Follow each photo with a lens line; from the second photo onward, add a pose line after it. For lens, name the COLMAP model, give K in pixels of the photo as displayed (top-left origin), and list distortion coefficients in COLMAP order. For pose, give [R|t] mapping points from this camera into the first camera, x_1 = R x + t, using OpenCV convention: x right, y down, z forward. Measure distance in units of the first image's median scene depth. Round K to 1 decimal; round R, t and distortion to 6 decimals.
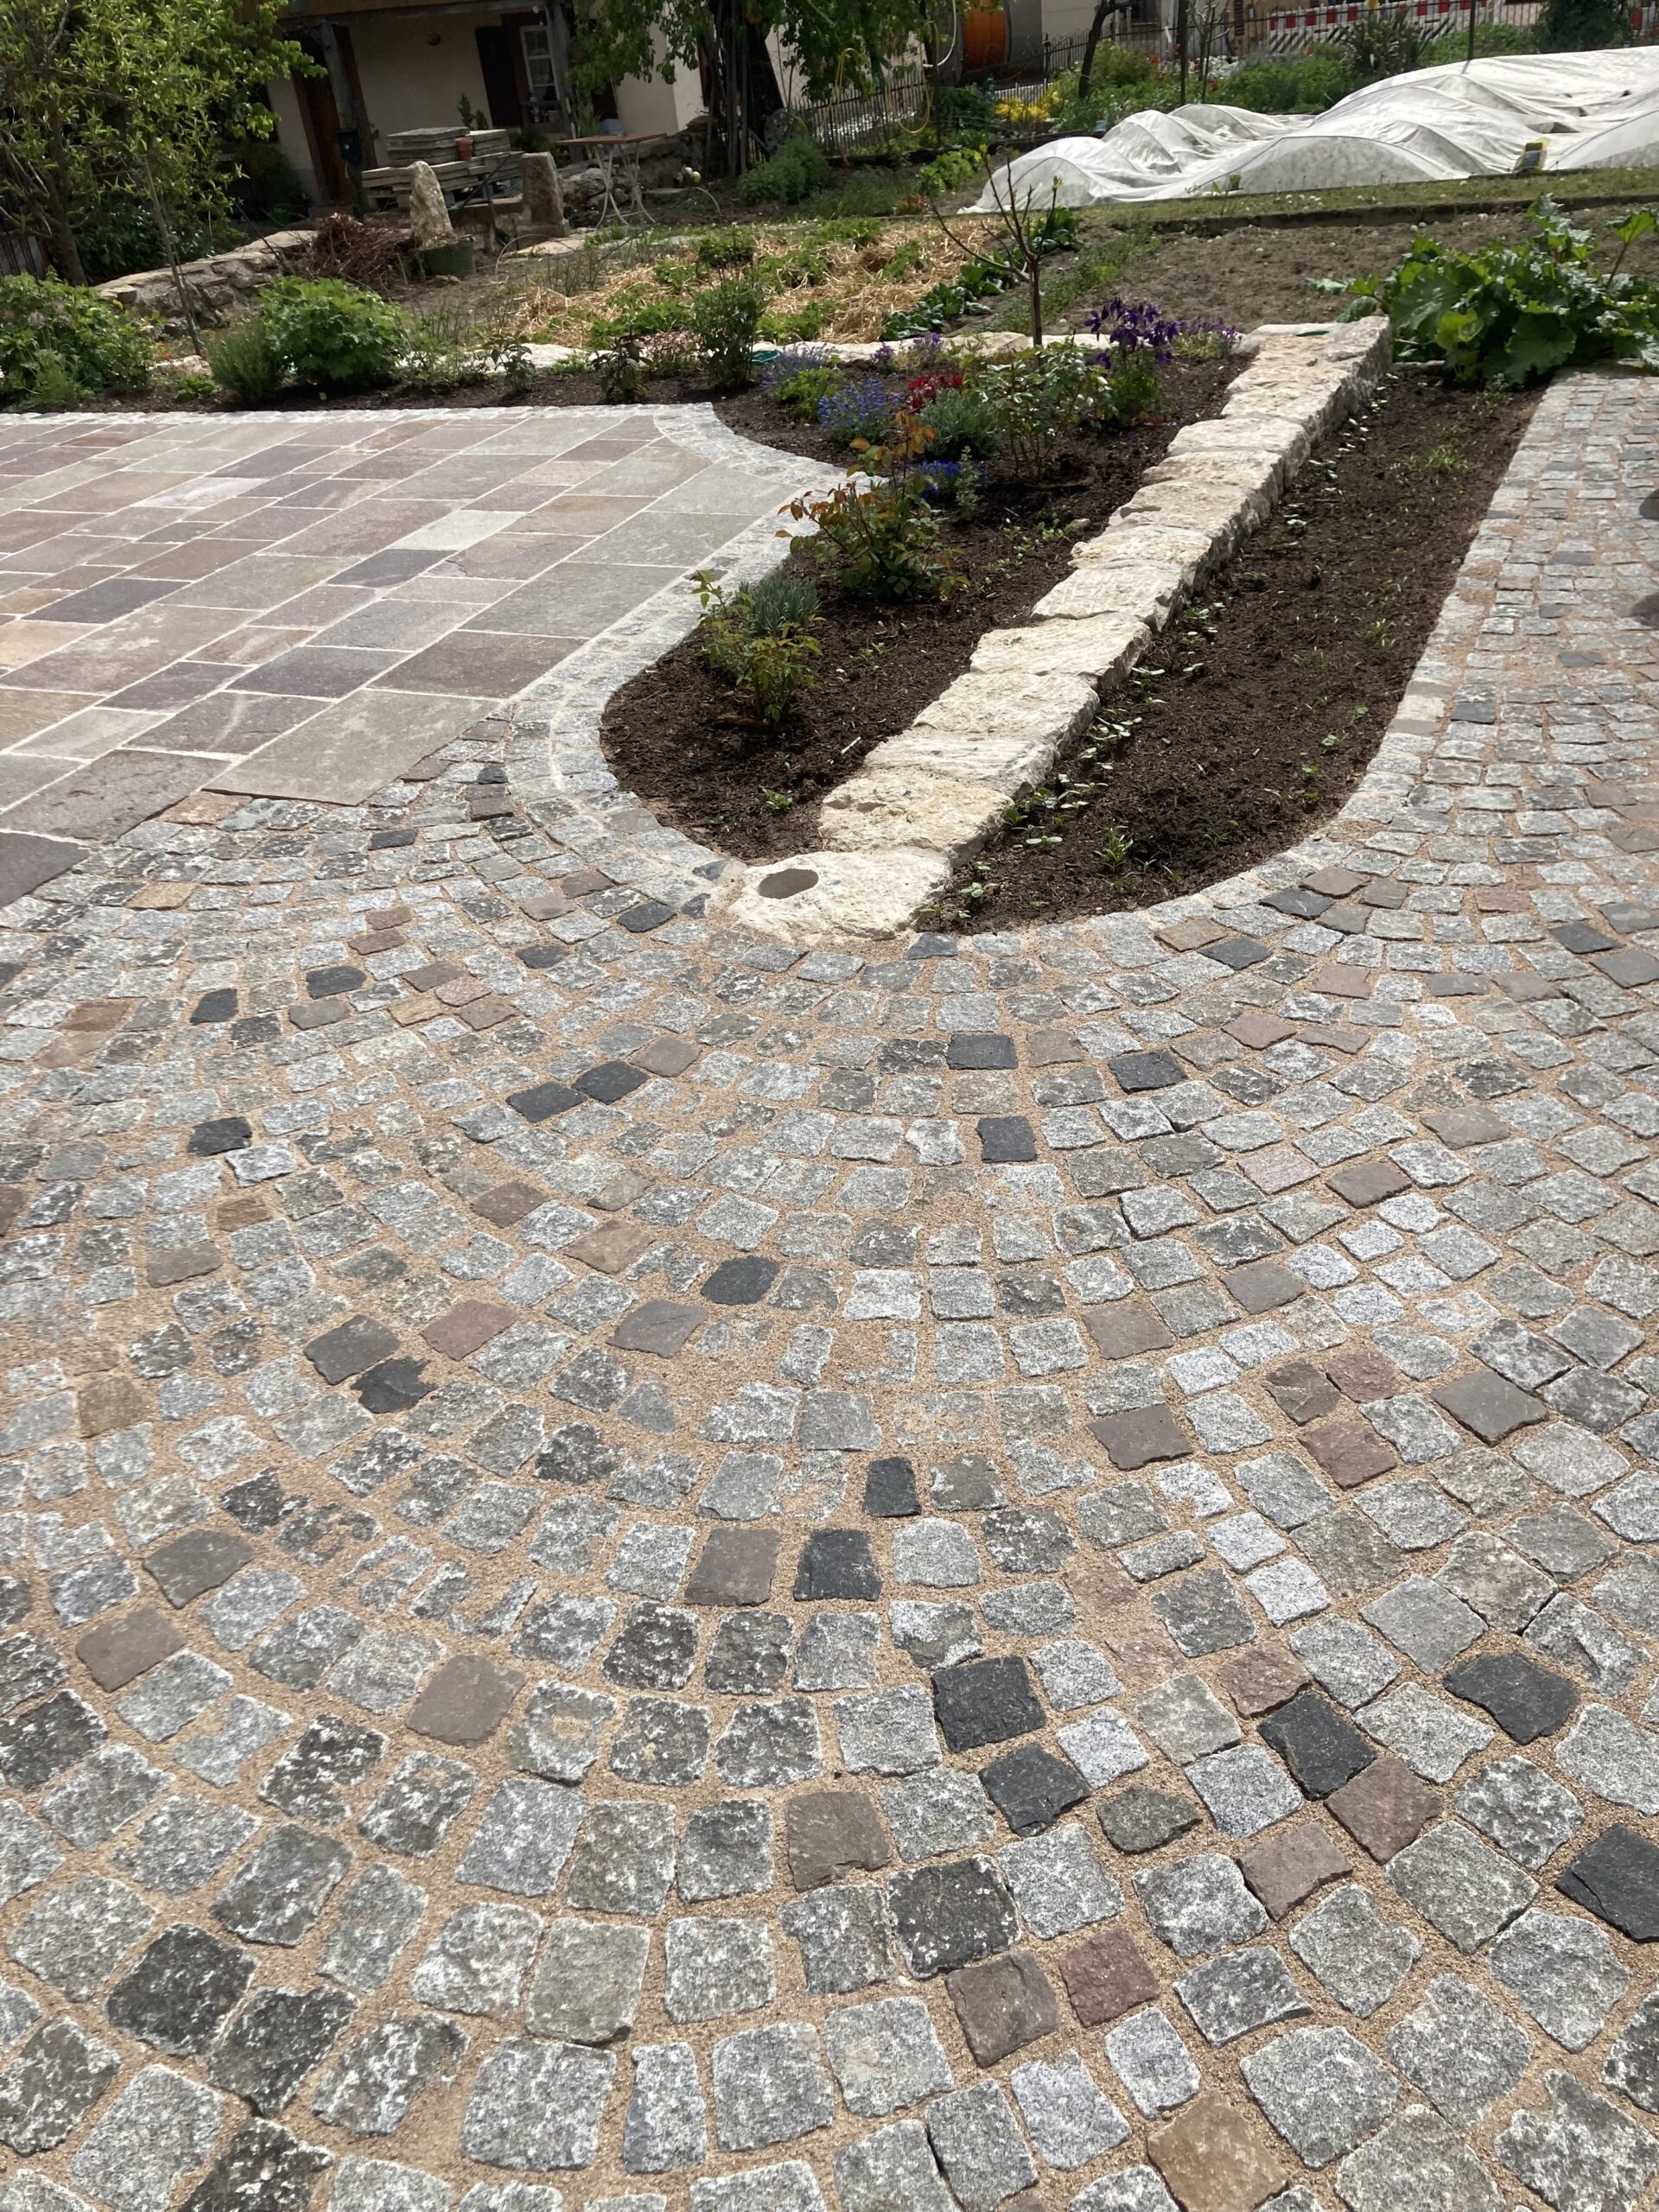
lens RADIAL K [[1821.8, 0, 829.5], [0, 1821.8, 1106.0], [0, 0, 1]] dist [0.062651, -0.092336]
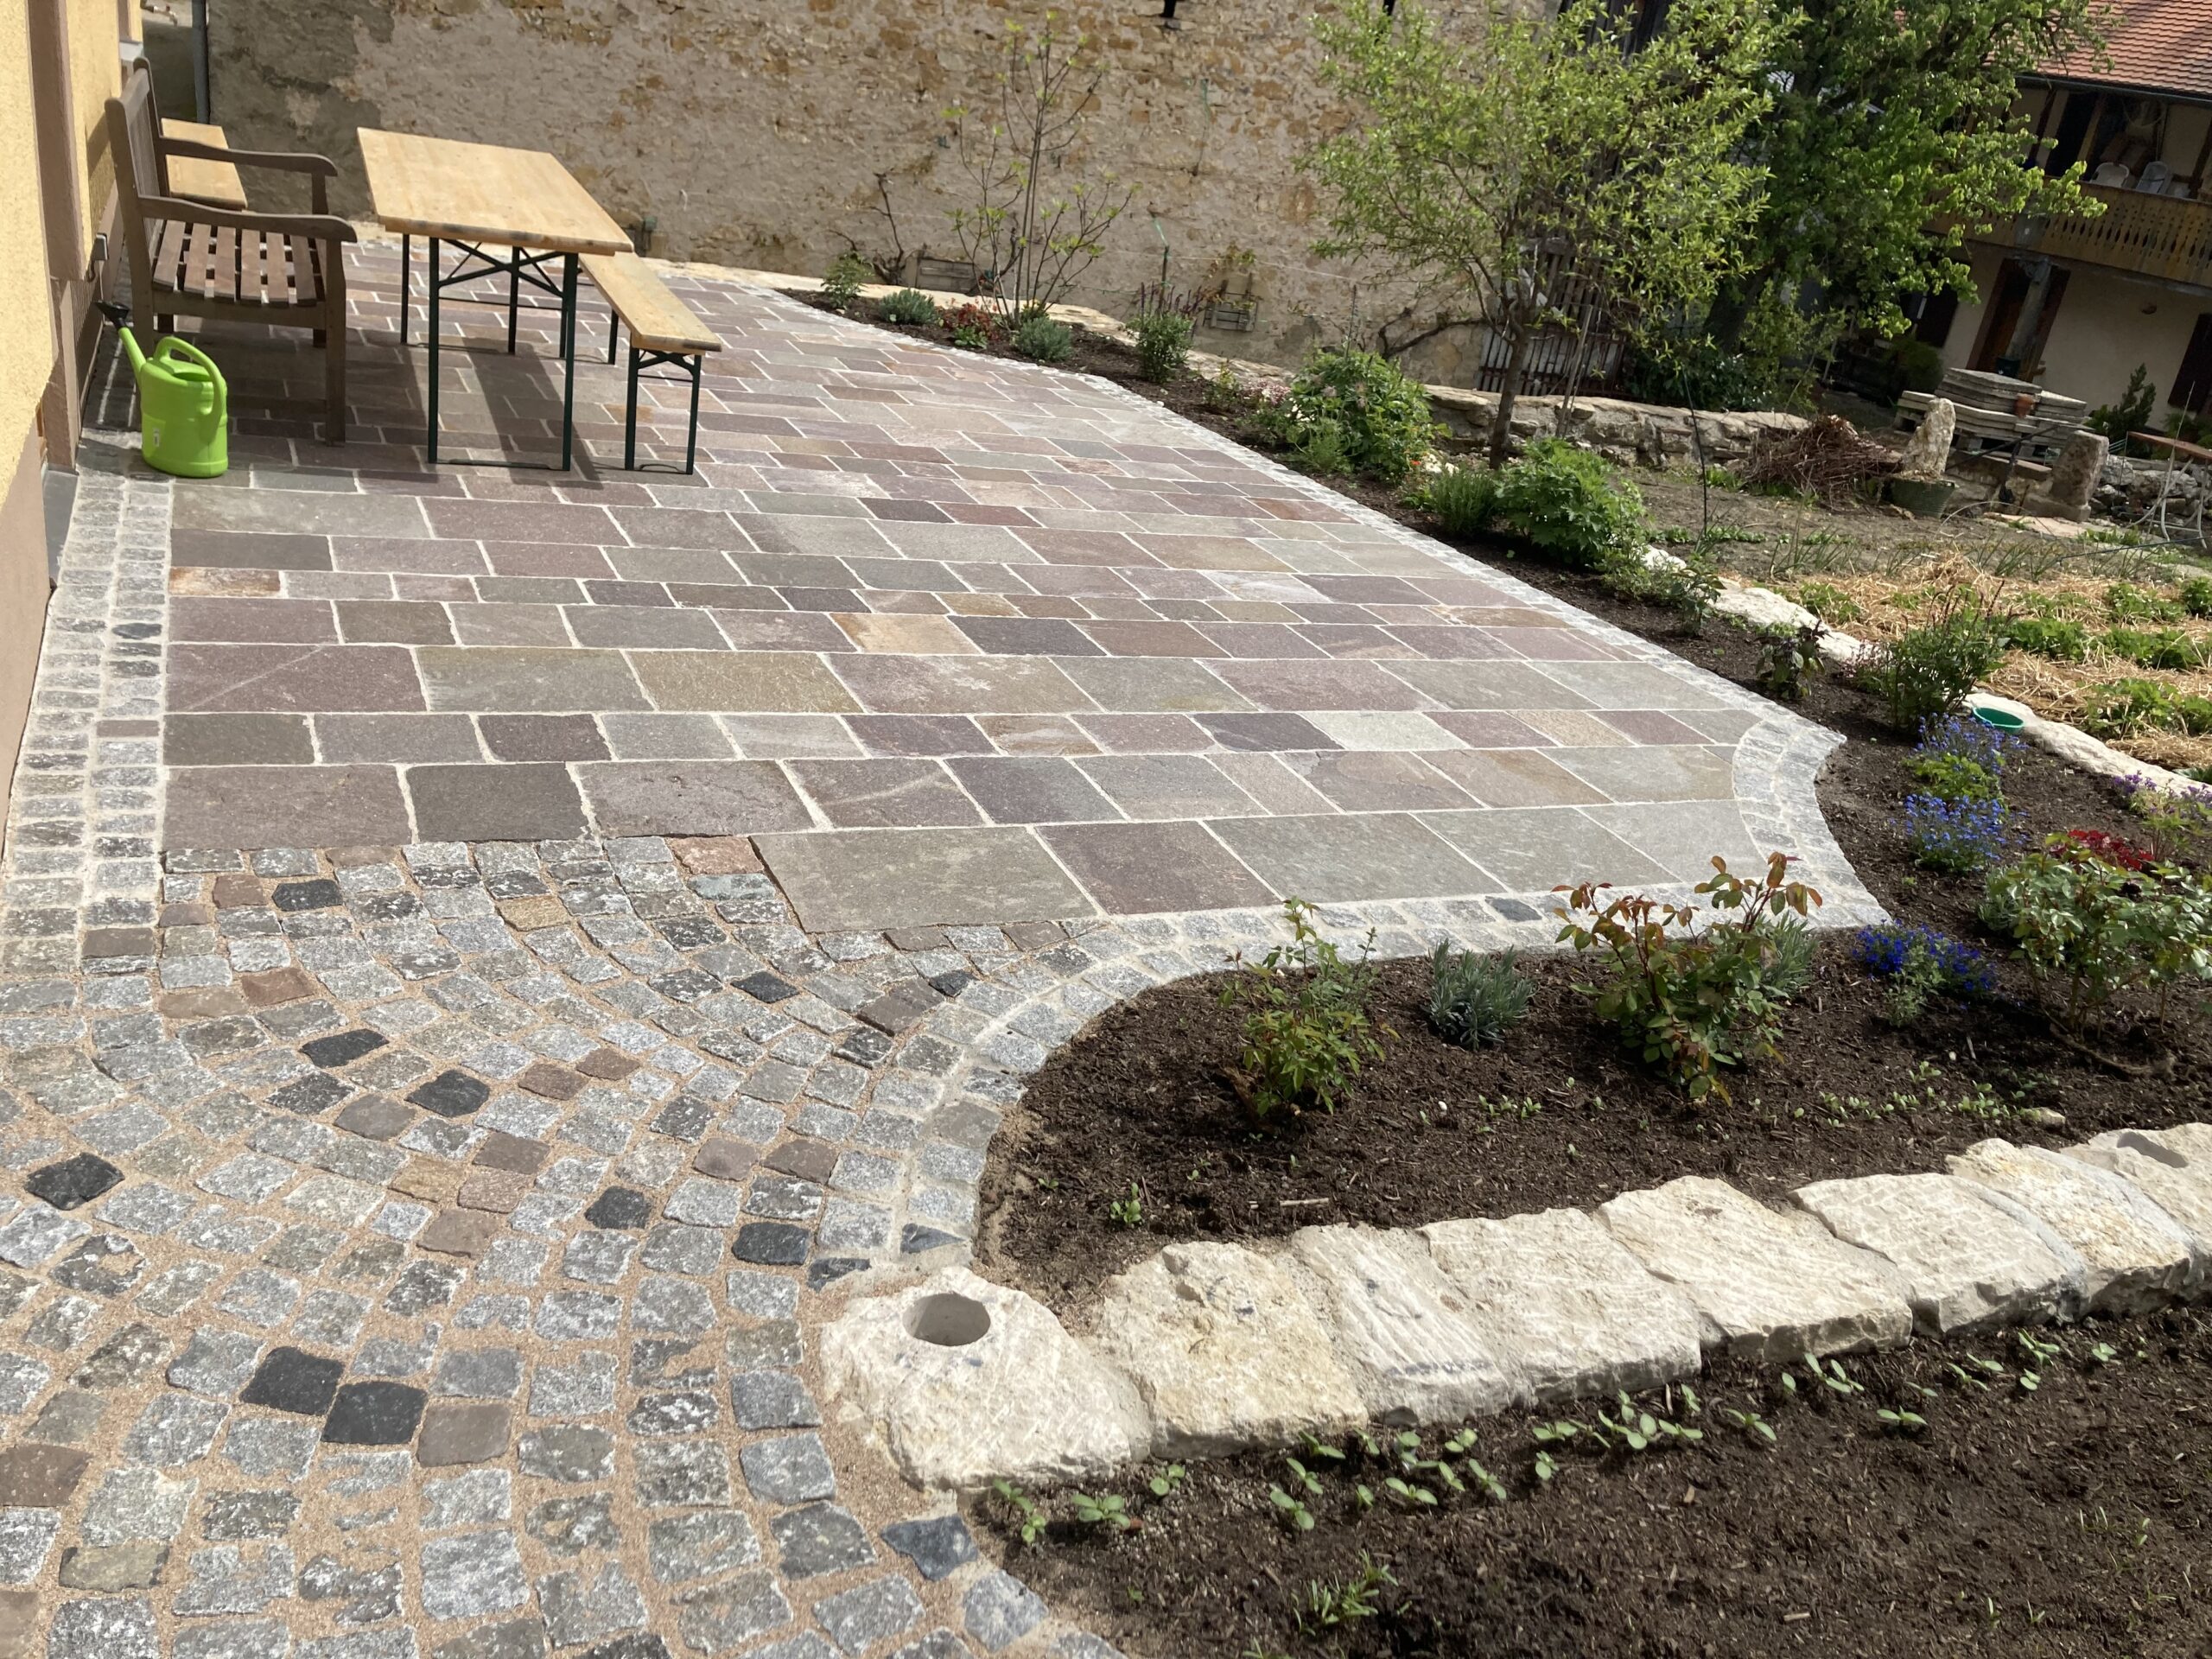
lens RADIAL K [[1821.8, 0, 1103.9], [0, 1821.8, 739.6], [0, 0, 1]] dist [0.062651, -0.092336]
pose [[0.698361, 0.434013, -0.569144, 0.277592], [-0.556241, 0.829518, -0.049962, -0.260266], [0.450431, 0.351473, 0.820718, 0.302346]]
